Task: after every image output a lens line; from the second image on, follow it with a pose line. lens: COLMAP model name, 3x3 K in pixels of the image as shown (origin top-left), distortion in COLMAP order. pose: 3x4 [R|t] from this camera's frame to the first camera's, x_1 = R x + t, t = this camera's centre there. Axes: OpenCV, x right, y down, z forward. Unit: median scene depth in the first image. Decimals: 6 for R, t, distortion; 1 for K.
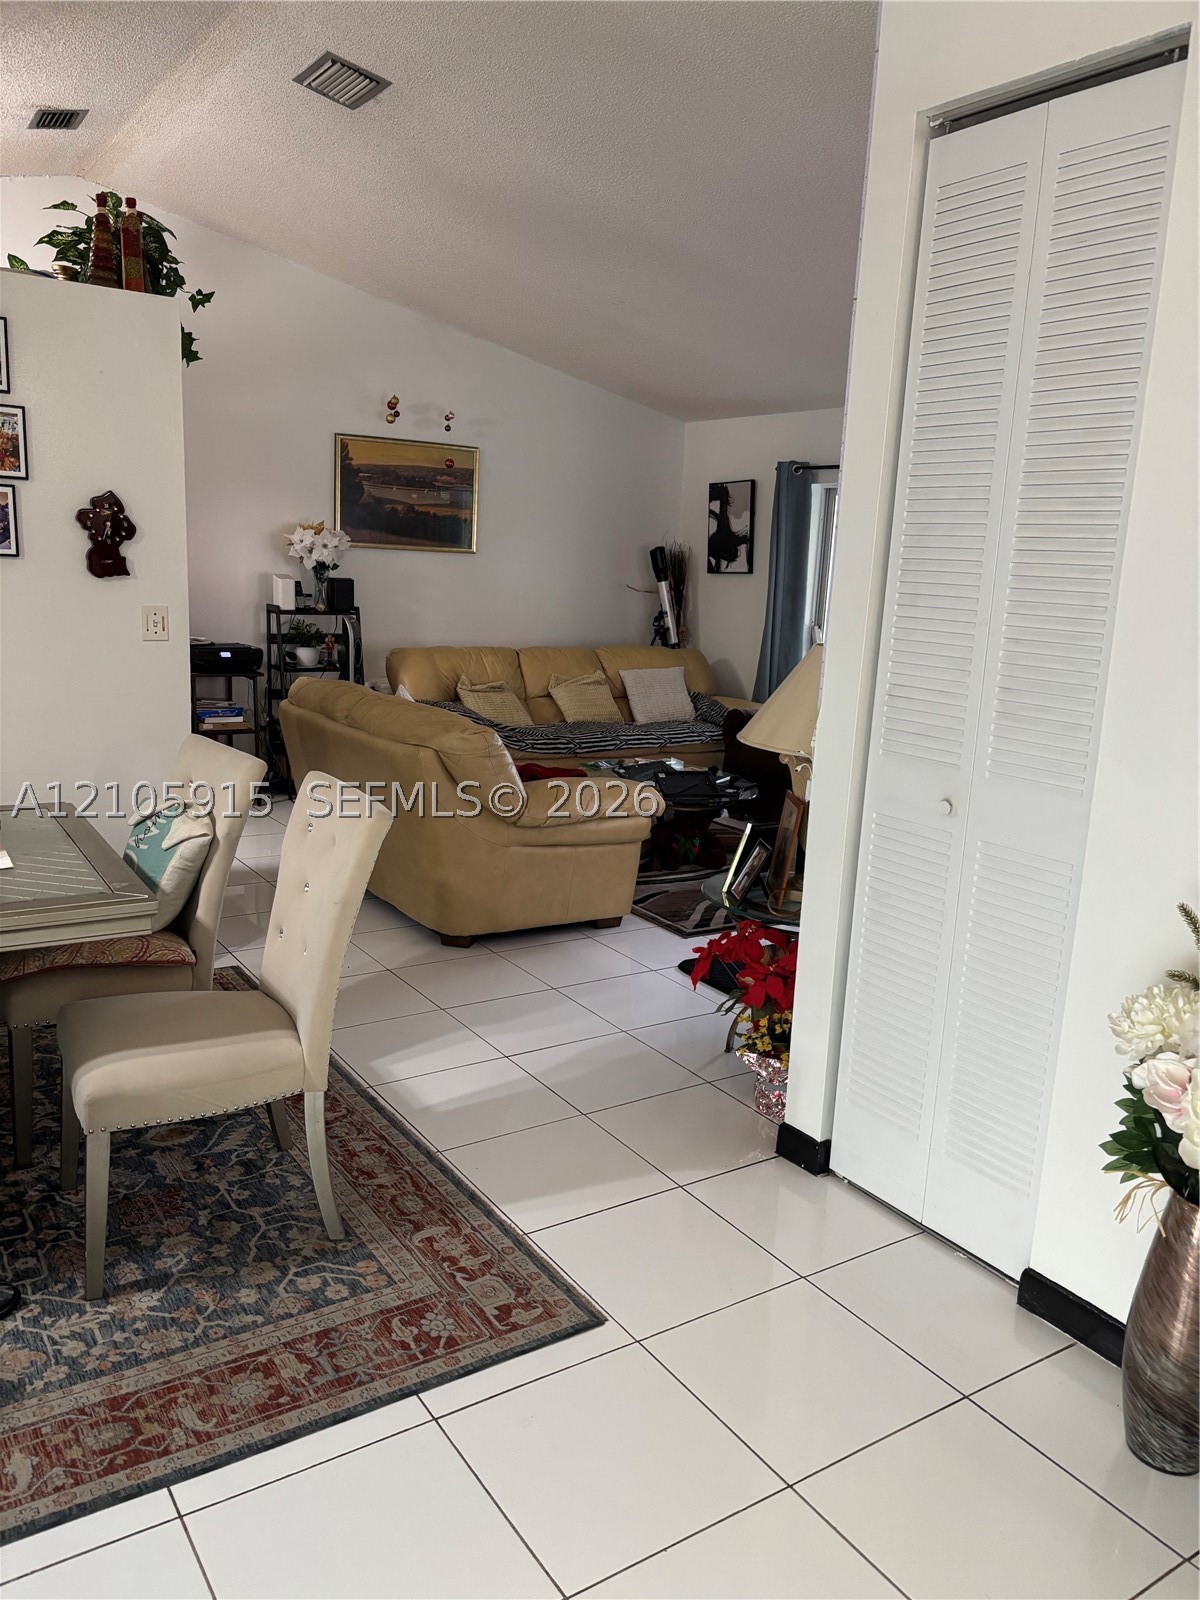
lens RADIAL K [[1222.5, 0, 600.0], [0, 1222.5, 800.0], [0, 0, 1]] dist [0.053903, -0.001493]
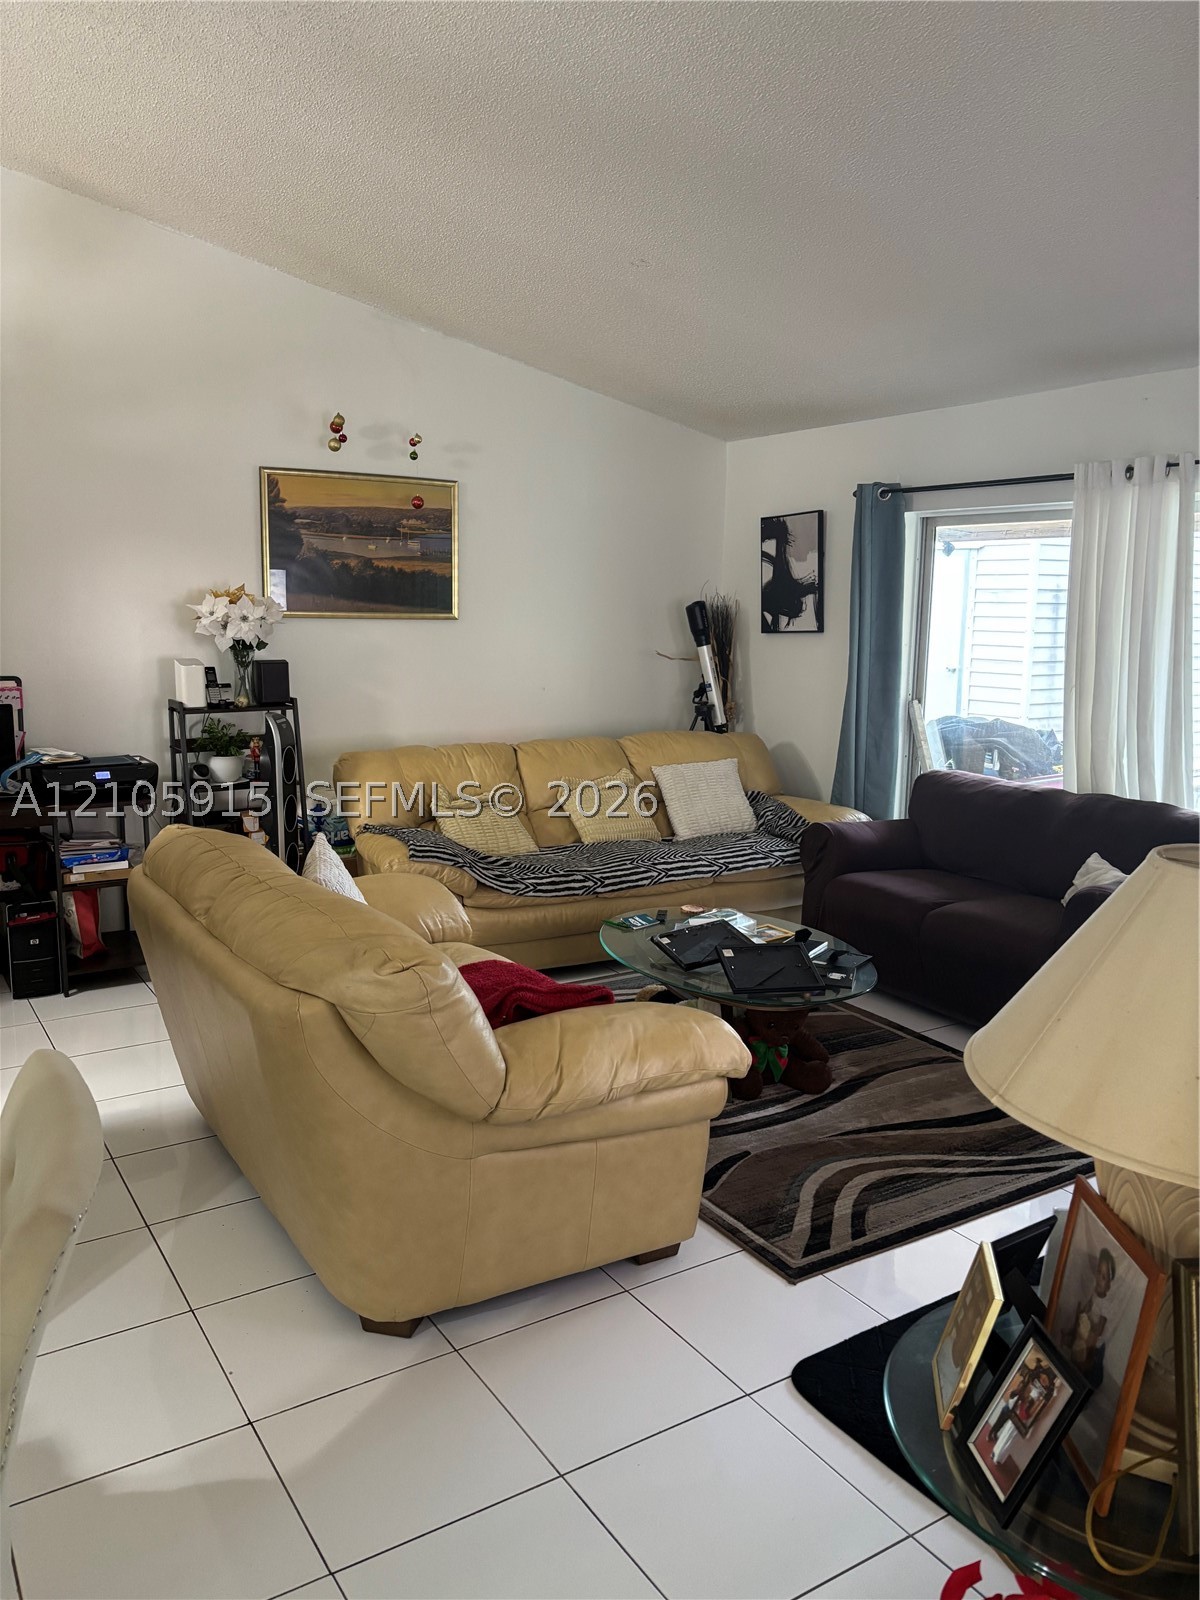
lens RADIAL K [[1219.2, 0, 600.0], [0, 1219.2, 800.0], [0, 0, 1]] dist [0.008364, 0.001307]
pose [[0.999309, -0.030651, -0.021028, -0.001099], [0.029813, 0.998792, -0.039052, -0.060346], [0.022200, 0.038398, 0.999016, 0.266774]]
